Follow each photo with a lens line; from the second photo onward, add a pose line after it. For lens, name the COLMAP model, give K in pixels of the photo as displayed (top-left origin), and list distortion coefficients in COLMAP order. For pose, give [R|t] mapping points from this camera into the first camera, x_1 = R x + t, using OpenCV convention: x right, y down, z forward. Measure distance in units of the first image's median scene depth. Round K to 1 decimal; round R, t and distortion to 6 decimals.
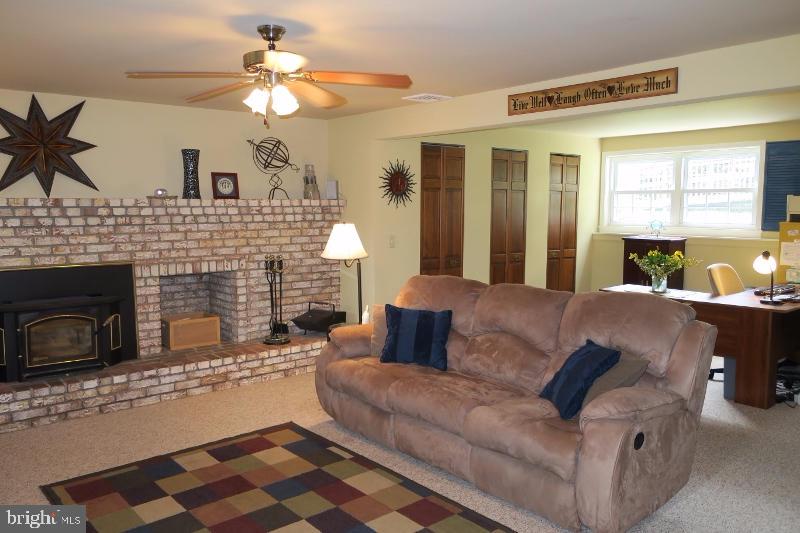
lens RADIAL K [[632.6, 0, 401.1], [0, 632.6, 269.0], [0, 0, 1]] dist [0.003580, -0.011648]
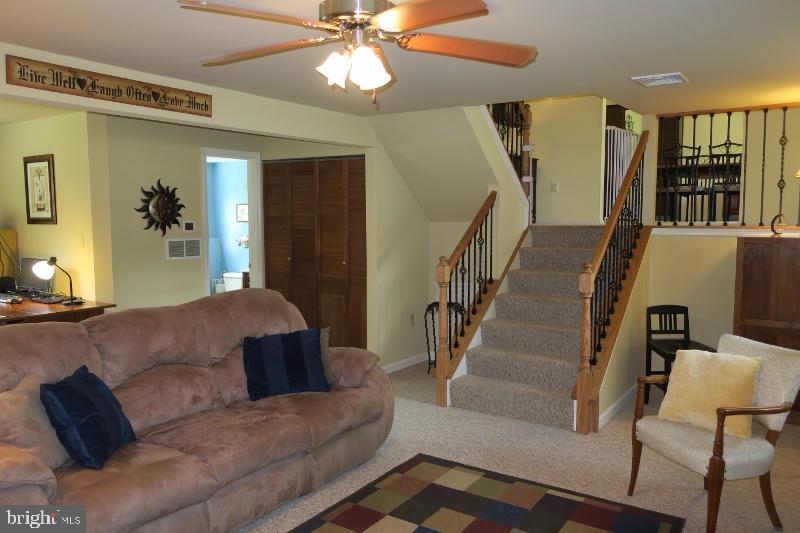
lens RADIAL K [[632.6, 0, 399.4], [0, 632.6, 269.9], [0, 0, 1]] dist [0.003580, -0.011648]
pose [[-0.269179, -0.080390, 0.959729, -0.580845], [0.095462, 0.989376, 0.109648, -0.069386], [-0.958347, 0.121133, -0.258645, 0.732340]]
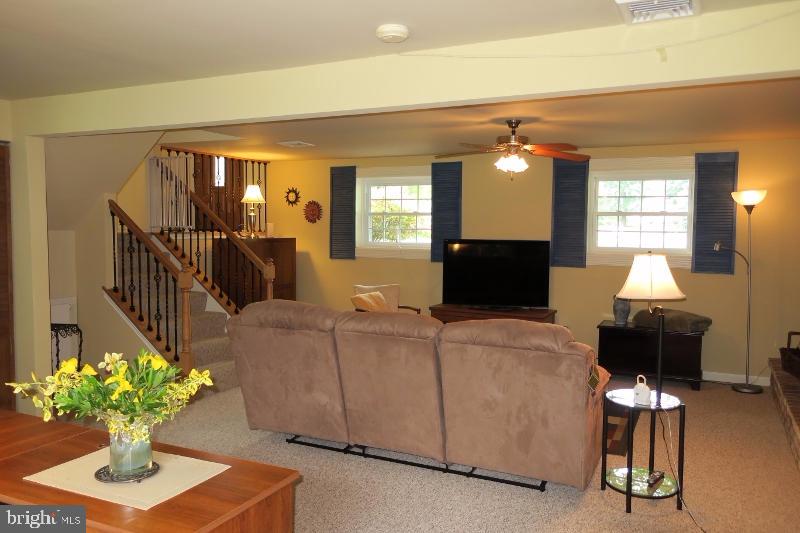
lens RADIAL K [[632.6, 0, 397.8], [0, 632.6, 262.6], [0, 0, 1]] dist [0.003580, -0.011648]
pose [[-0.919328, 0.018448, -0.393059, 0.467597], [-0.046037, 0.986998, 0.154000, -0.160977], [0.390789, 0.159672, -0.906526, 1.530834]]
